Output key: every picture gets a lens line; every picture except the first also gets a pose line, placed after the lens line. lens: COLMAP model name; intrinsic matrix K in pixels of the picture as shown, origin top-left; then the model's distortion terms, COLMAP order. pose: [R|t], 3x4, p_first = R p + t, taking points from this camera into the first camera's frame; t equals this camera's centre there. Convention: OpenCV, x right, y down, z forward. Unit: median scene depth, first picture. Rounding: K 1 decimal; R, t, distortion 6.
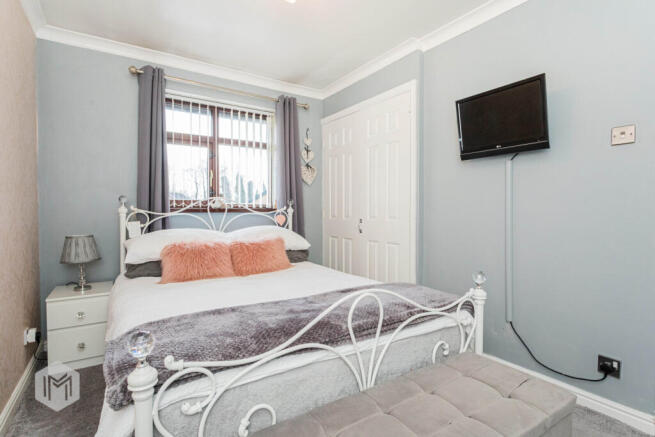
lens RADIAL K [[312.5, 0, 327.5], [0, 312.5, 218.5], [0, 0, 1]] dist [-0.012591, 0.000315]
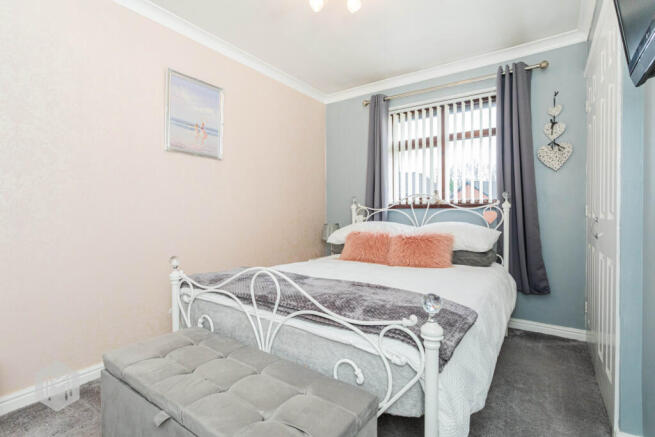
lens RADIAL K [[312.5, 0, 327.5], [0, 312.5, 218.5], [0, 0, 1]] dist [-0.012591, 0.000315]
pose [[0.380846, 0.018936, -0.924444, 0.521650], [-0.018510, 0.999746, 0.012853, 0.007470], [0.924453, 0.012217, 0.381100, 0.304024]]
